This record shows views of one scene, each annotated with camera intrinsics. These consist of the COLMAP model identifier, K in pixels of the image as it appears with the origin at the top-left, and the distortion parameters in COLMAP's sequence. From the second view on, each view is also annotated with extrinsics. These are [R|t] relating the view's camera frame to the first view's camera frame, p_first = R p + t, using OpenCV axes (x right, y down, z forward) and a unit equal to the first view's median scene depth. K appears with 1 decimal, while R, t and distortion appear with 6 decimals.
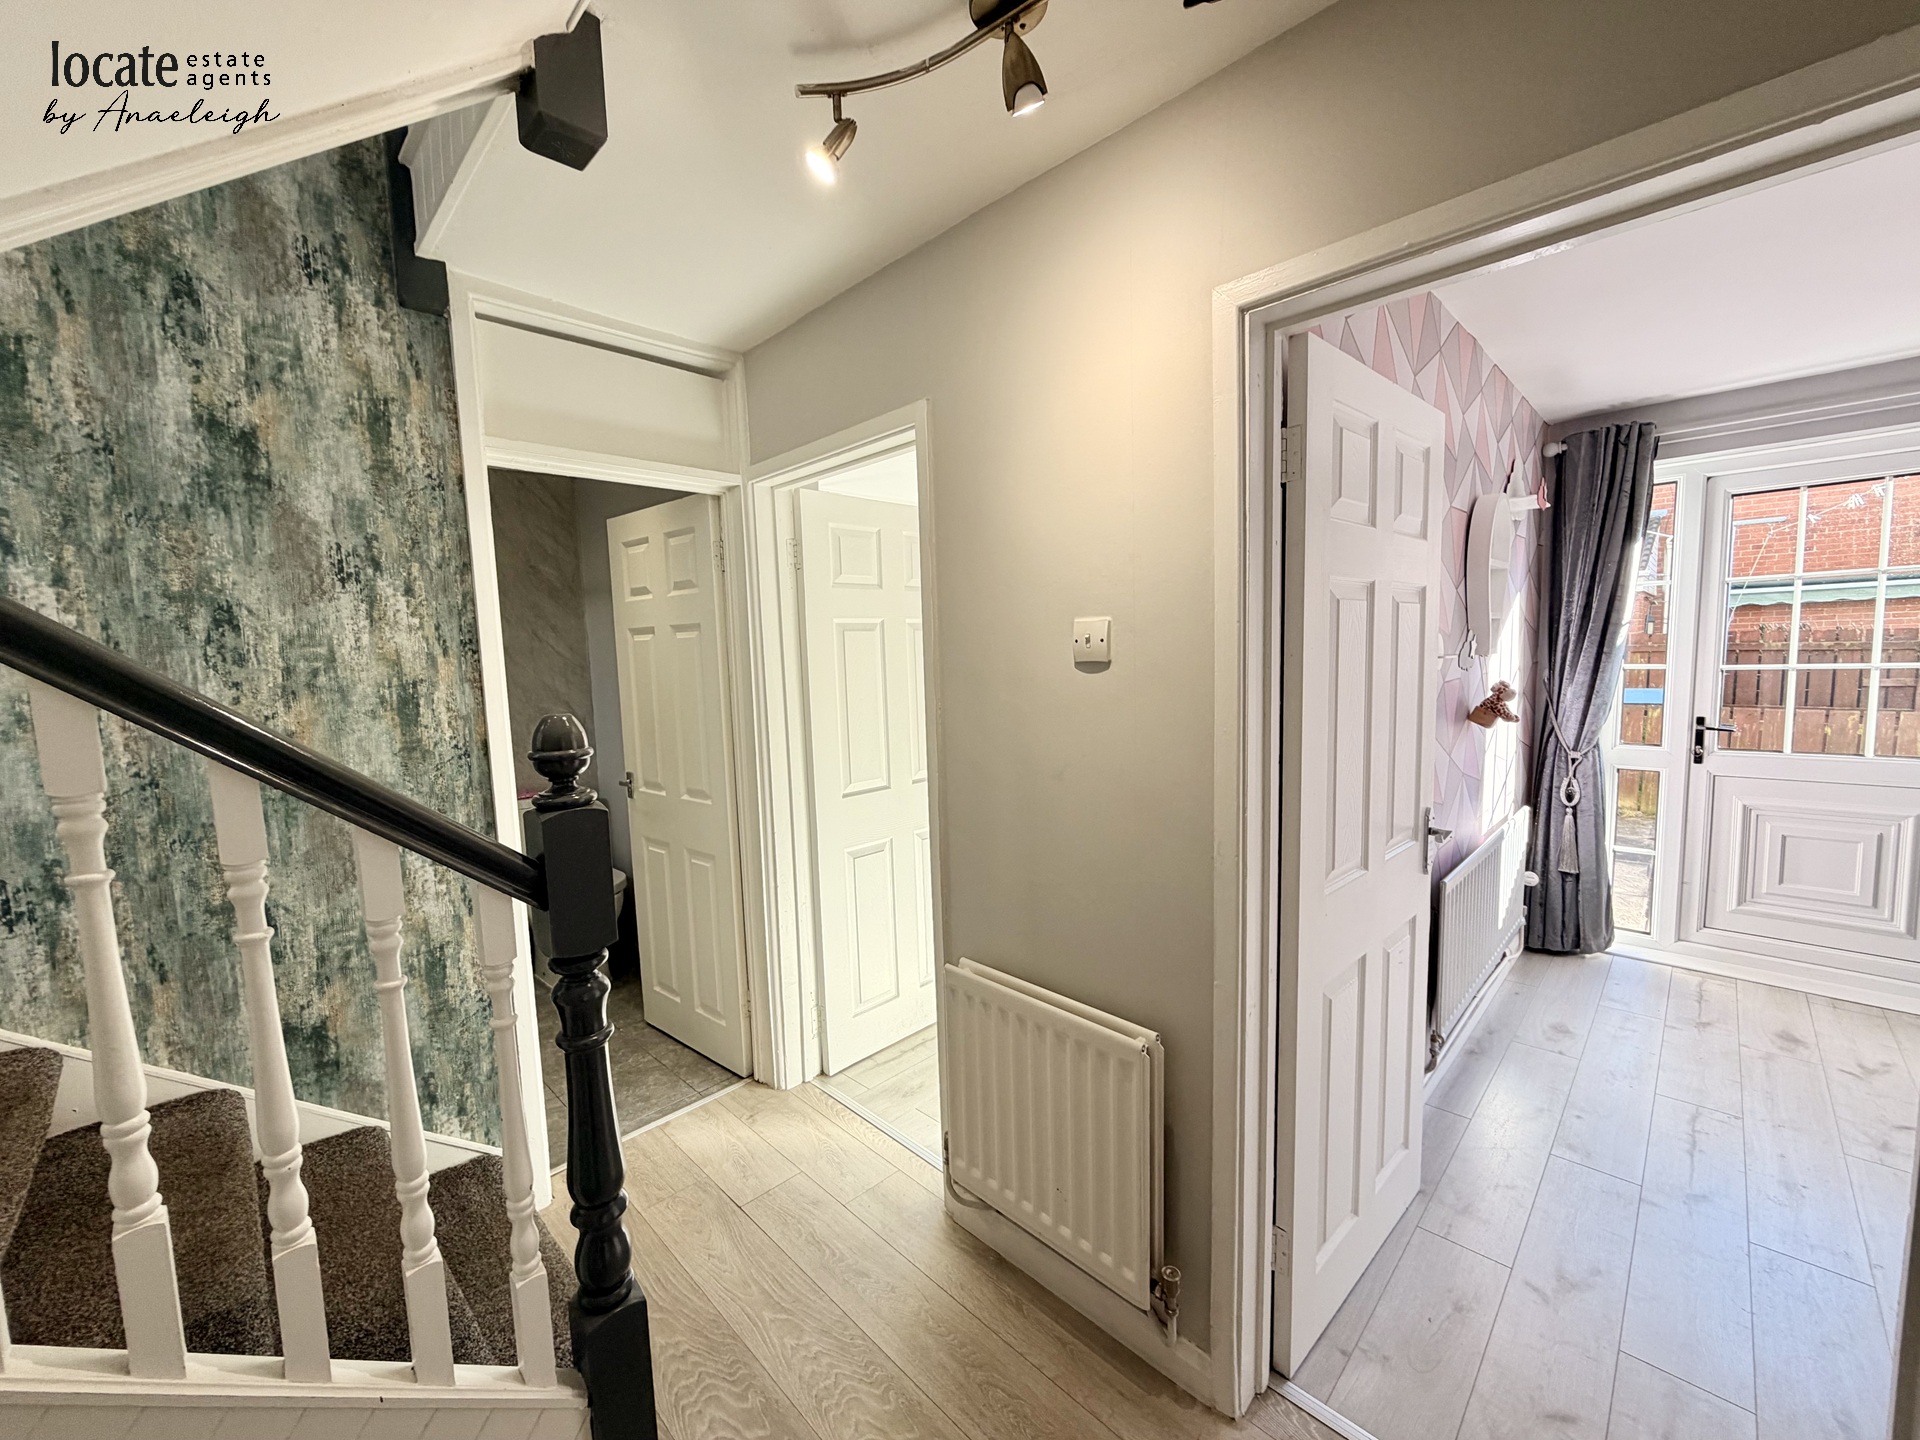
lens RADIAL K [[763.3, 0, 954.4], [0, 763.3, 724.3], [0, 0, 1]] dist [-0.001797, 0.000592]
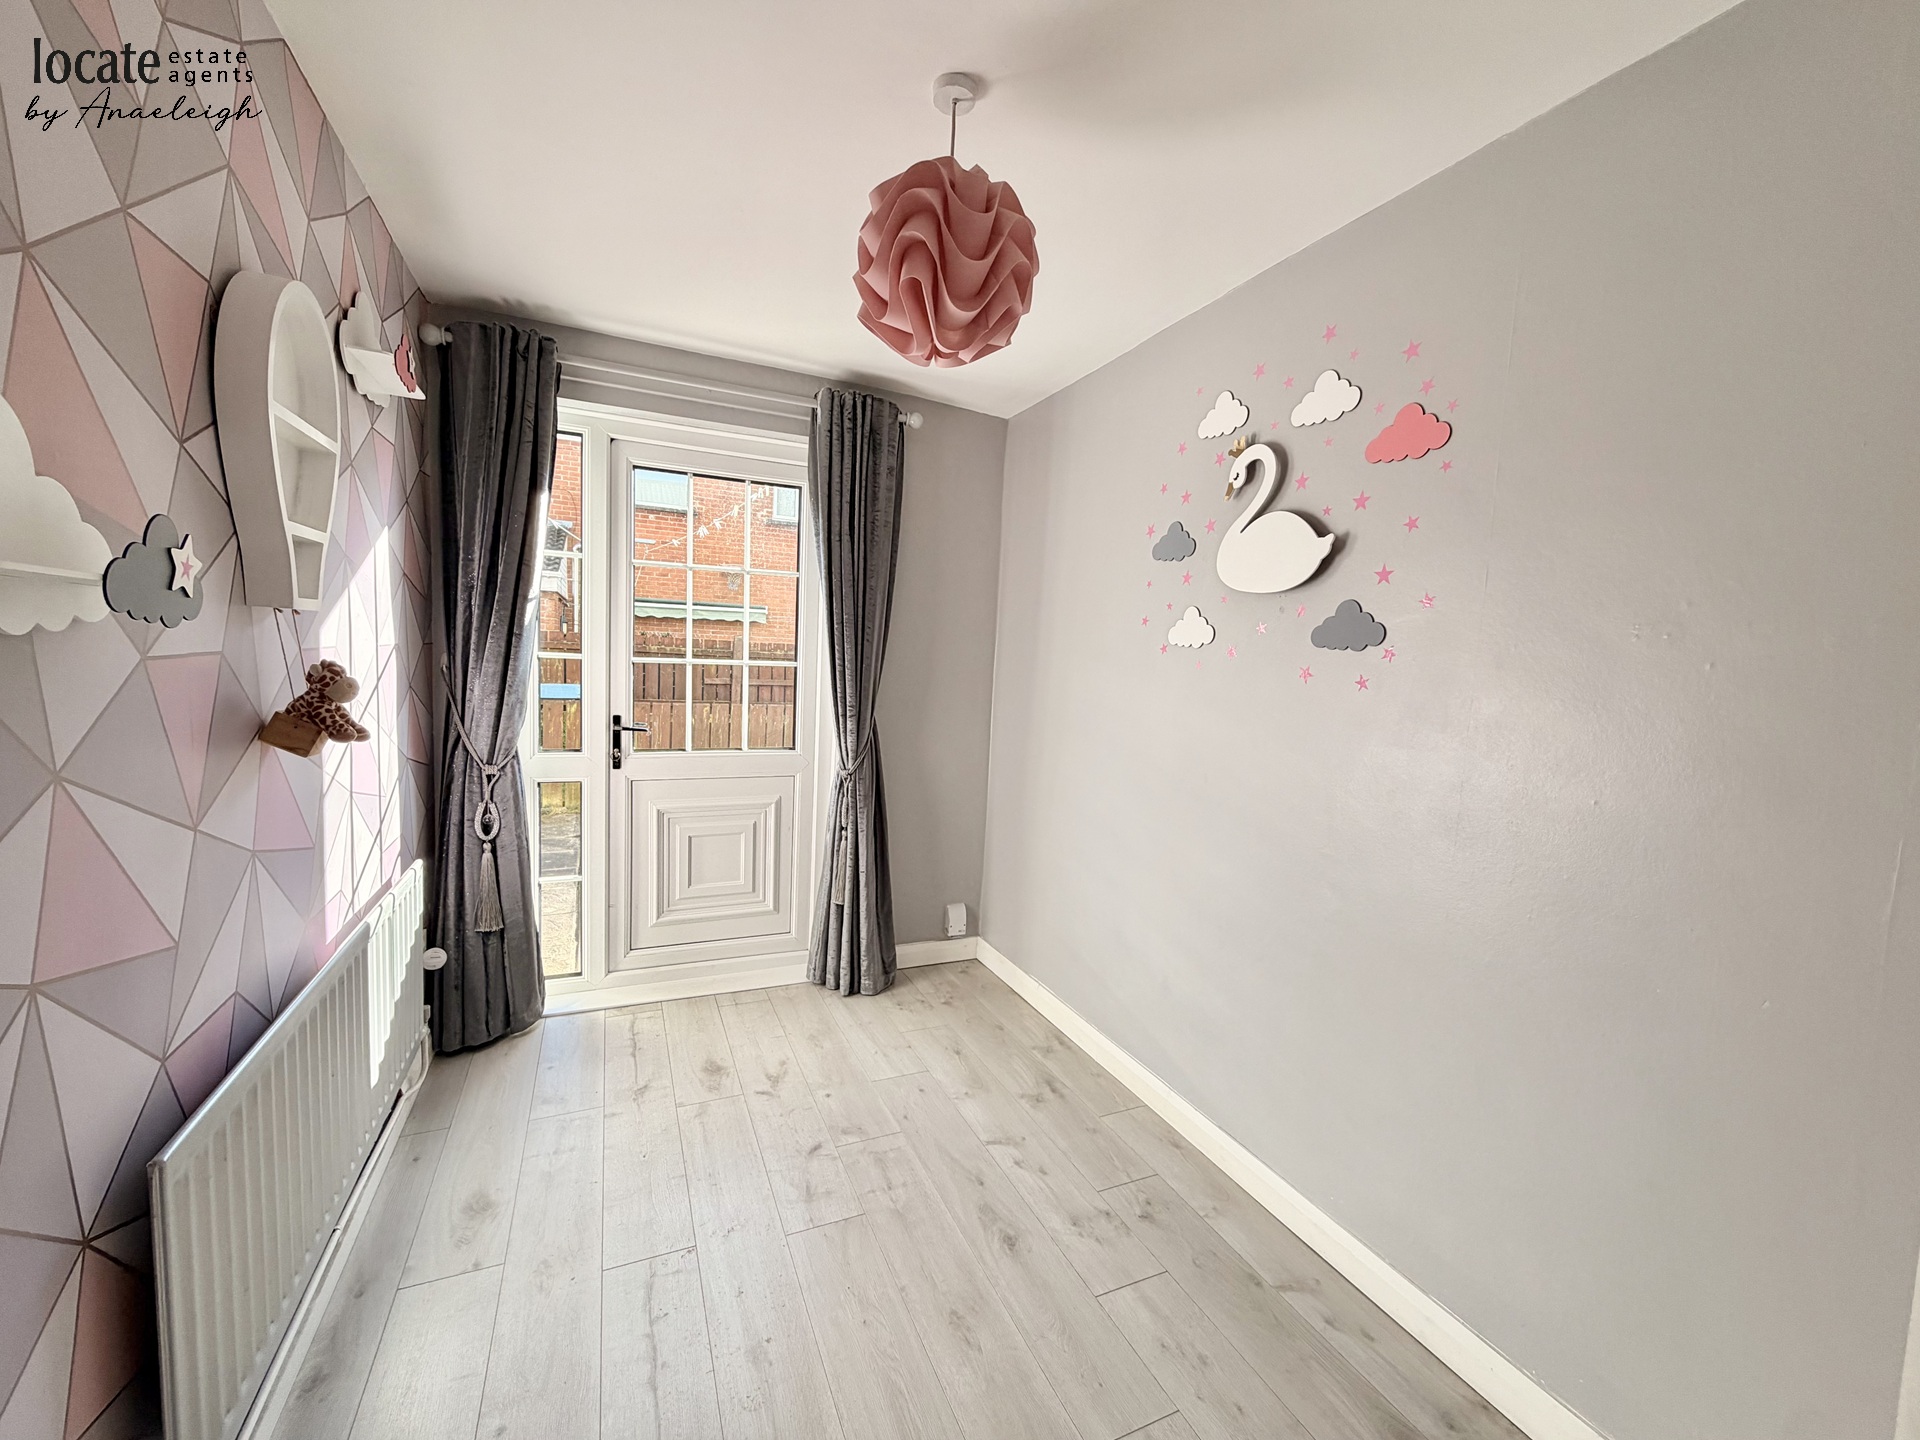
lens RADIAL K [[763.3, 0, 954.0], [0, 763.3, 721.1], [0, 0, 1]] dist [0.002875, 0.000388]
pose [[0.355530, -0.035389, 0.933995, 0.305021], [0.036013, 0.999060, 0.024146, -0.010931], [-0.933971, 0.025051, 0.356470, 0.334714]]
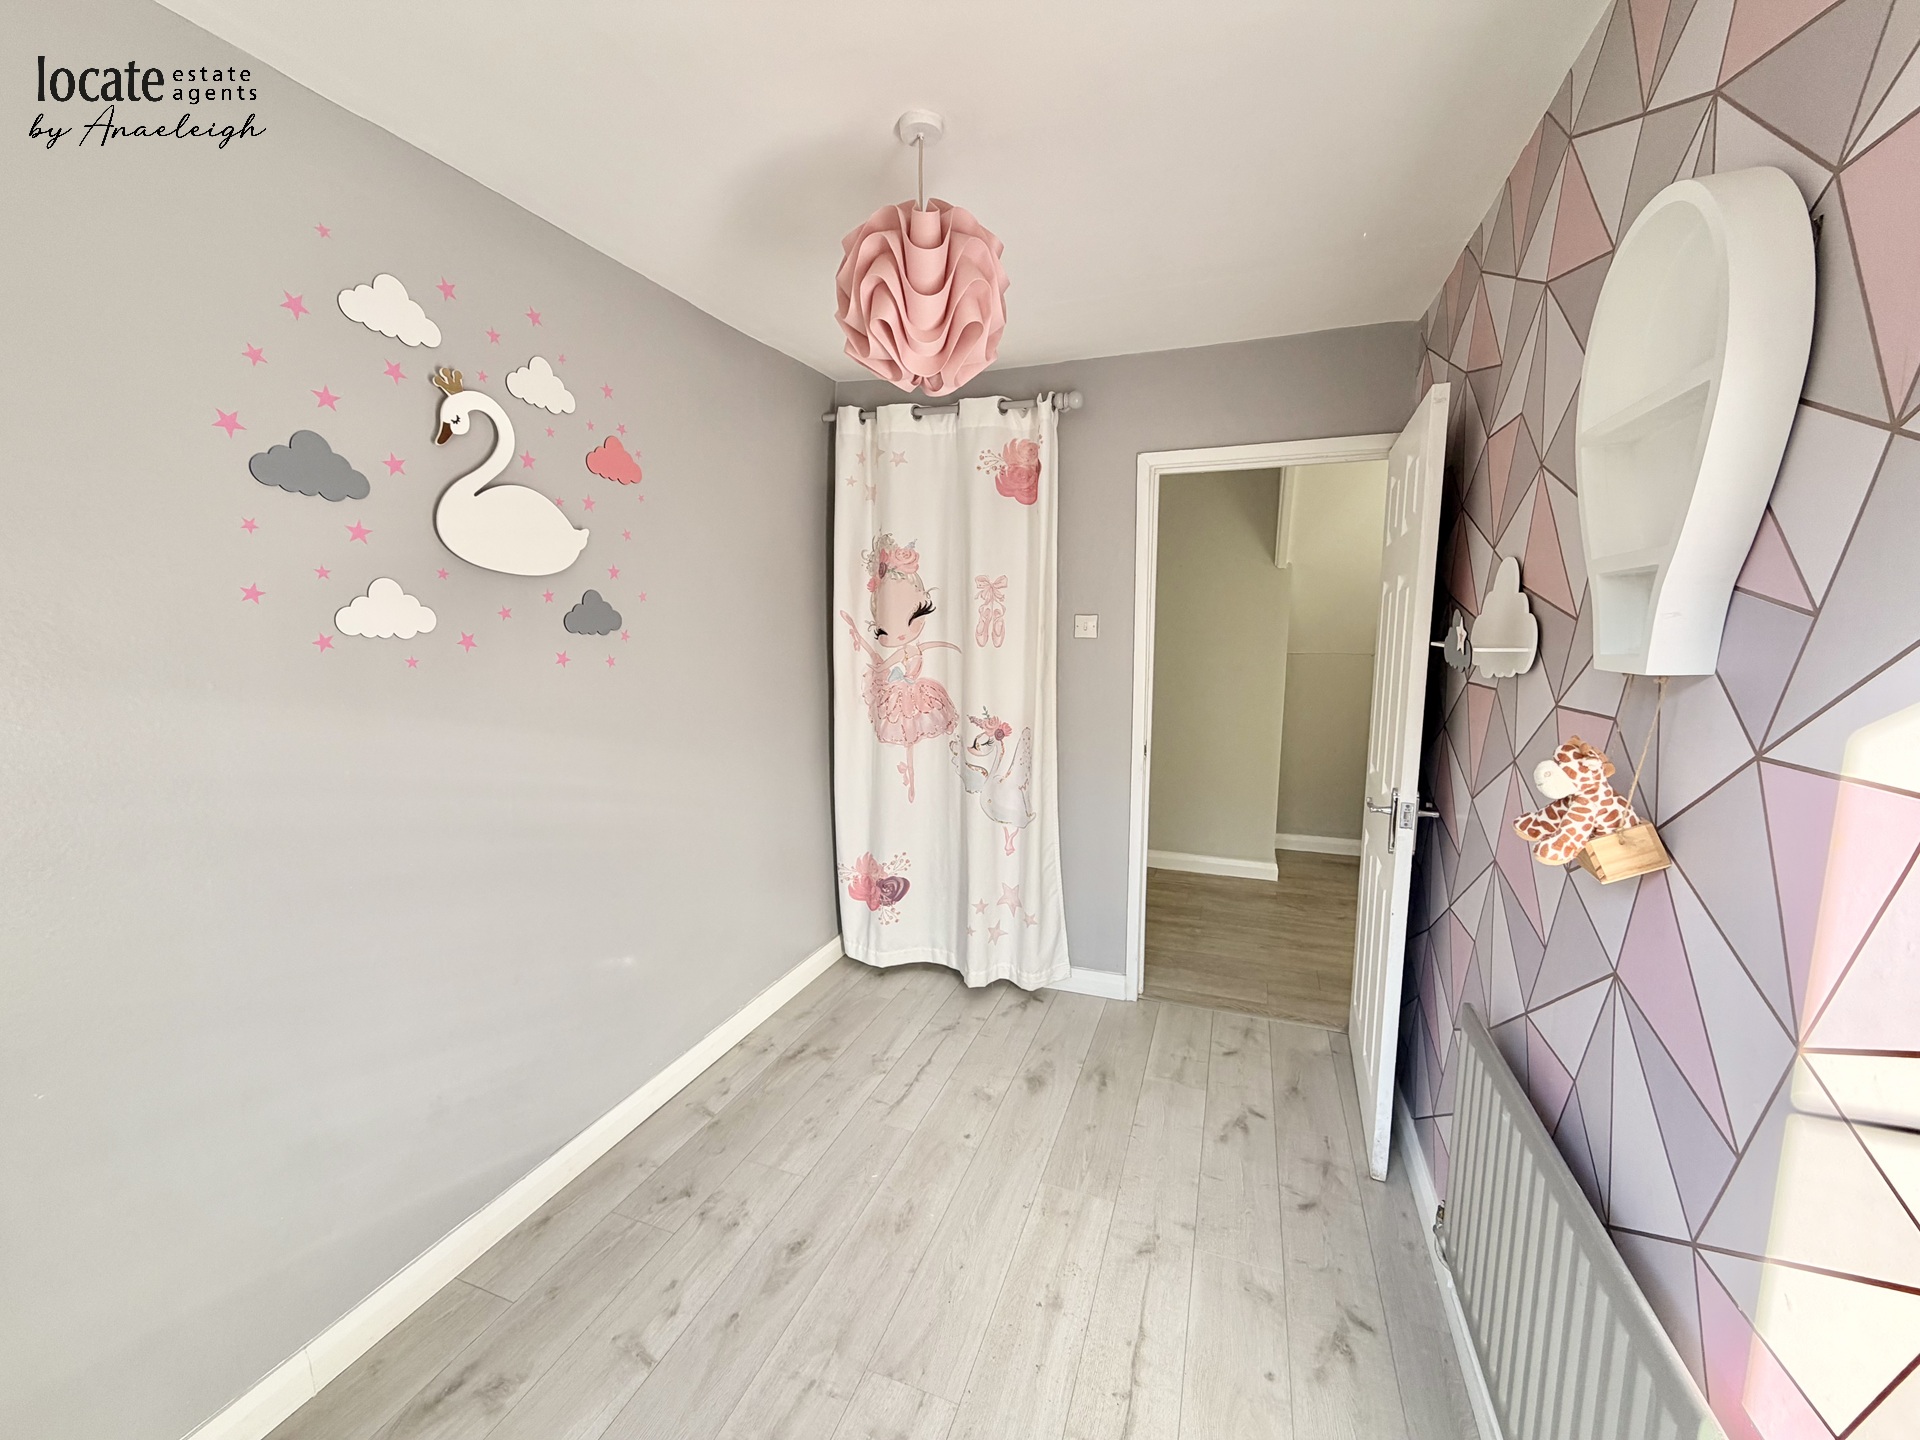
lens RADIAL K [[763.3, 0, 954.0], [0, 763.3, 721.1], [0, 0, 1]] dist [0.002875, 0.000388]
pose [[-0.912198, 0.082634, -0.401331, 0.776705], [-0.013646, 0.972784, 0.231311, -0.094883], [0.409522, 0.216478, -0.886244, 0.820698]]
